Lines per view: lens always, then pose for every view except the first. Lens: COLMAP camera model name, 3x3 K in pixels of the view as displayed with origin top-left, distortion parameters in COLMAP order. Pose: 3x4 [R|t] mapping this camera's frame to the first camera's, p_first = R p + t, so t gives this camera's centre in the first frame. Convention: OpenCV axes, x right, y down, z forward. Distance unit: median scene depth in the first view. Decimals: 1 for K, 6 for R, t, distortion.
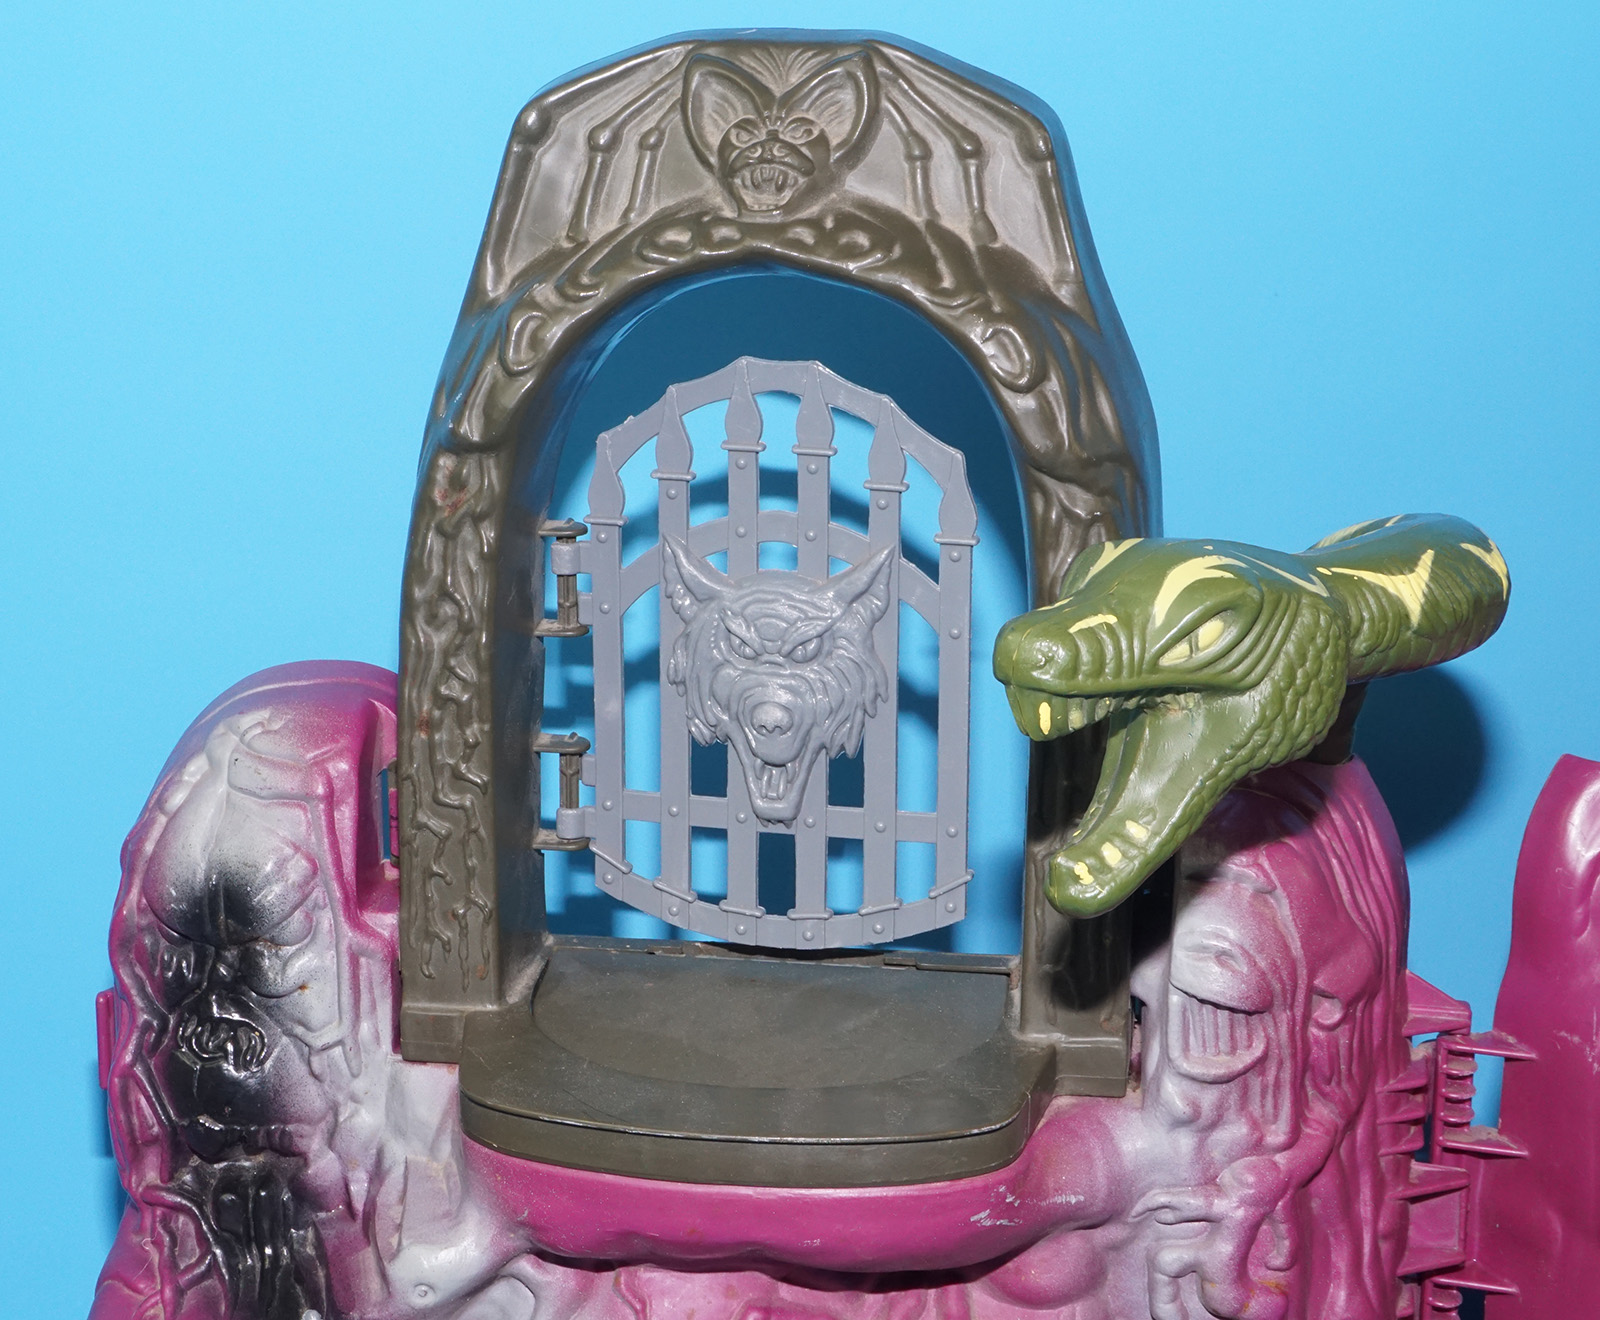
lens RADIAL K [[3010.1, 0, 761.6], [0, 3010.1, 627.2], [0, 0, 1]] dist [-0.018023, 0.199129]
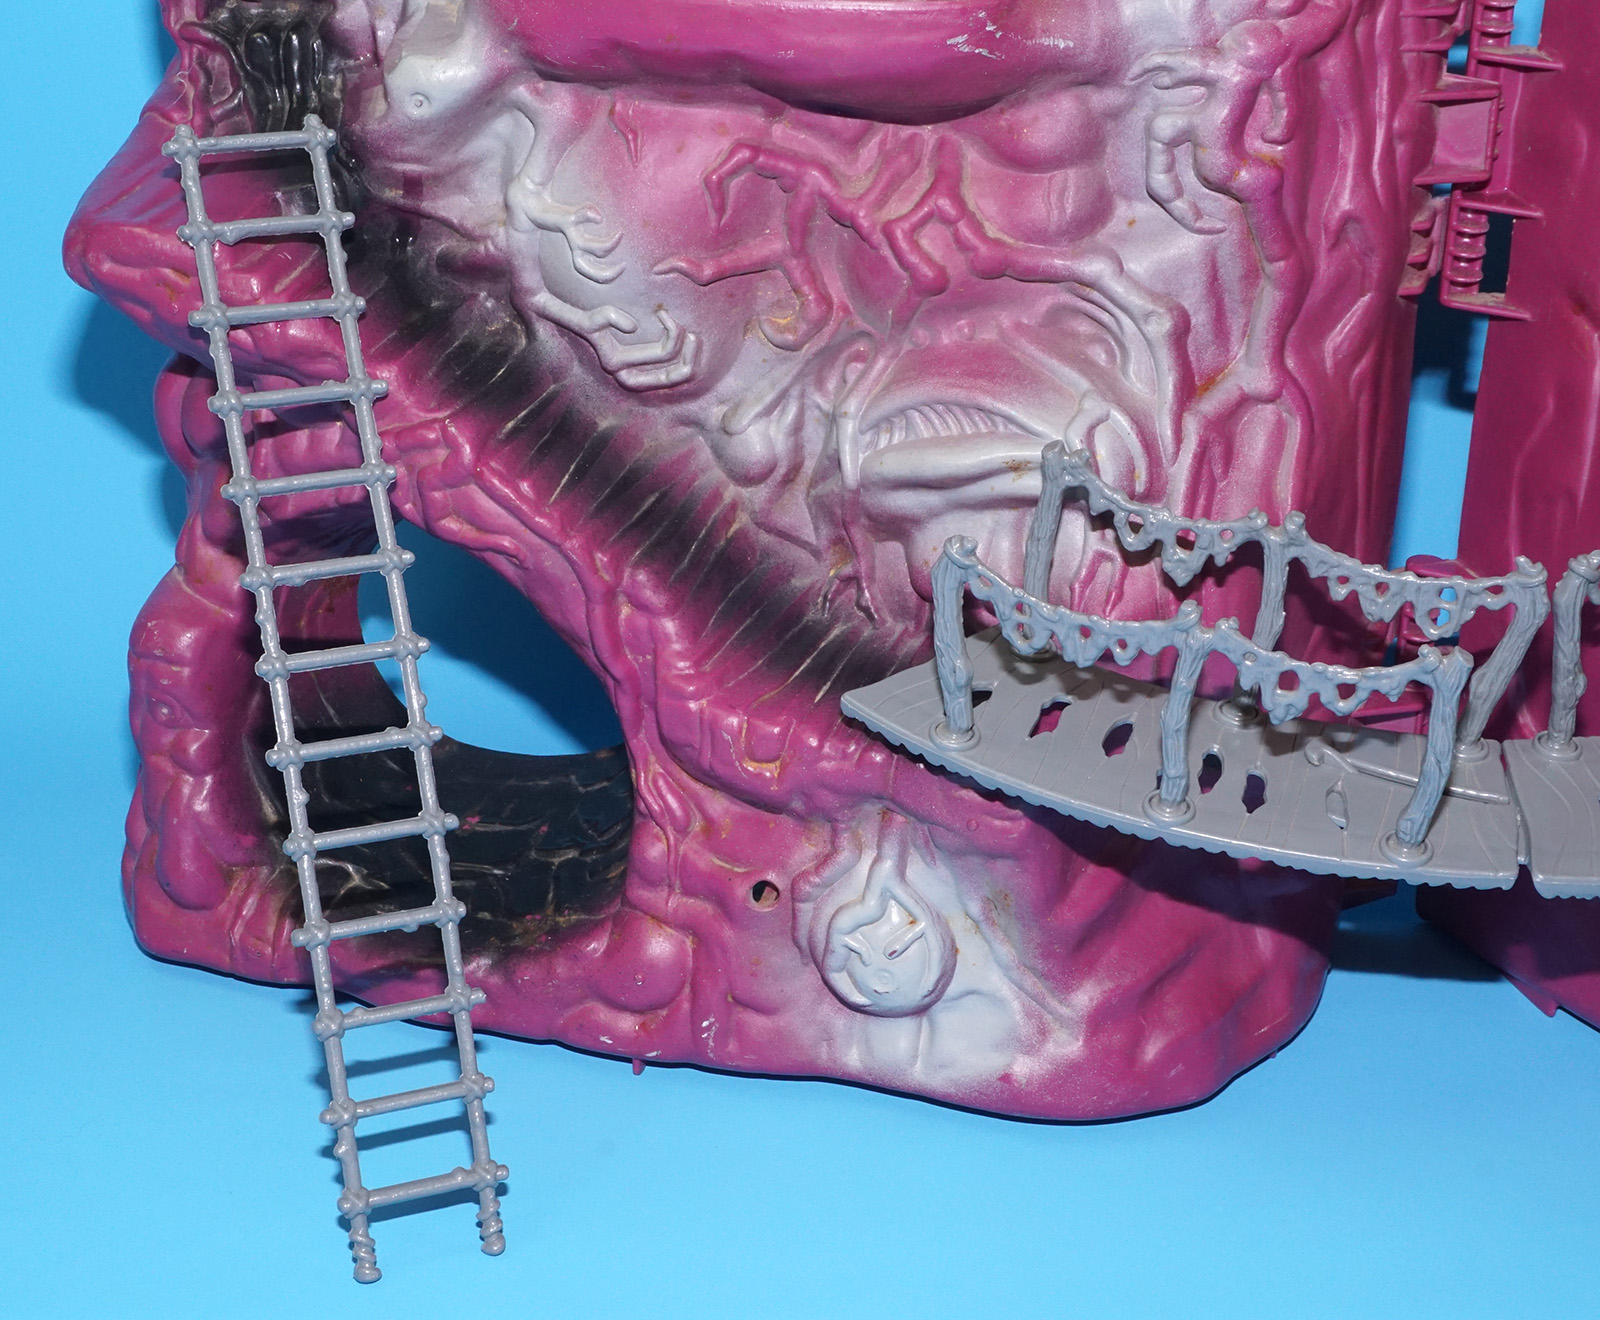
lens RADIAL K [[3010.1, 0, 761.6], [0, 3010.1, 627.2], [0, 0, 1]] dist [-0.018023, 0.199129]
pose [[0.990060, 0.075801, -0.118469, 0.134225], [-0.051780, 0.979621, 0.194066, 0.186519], [0.130765, -0.186003, 0.973809, -0.013585]]
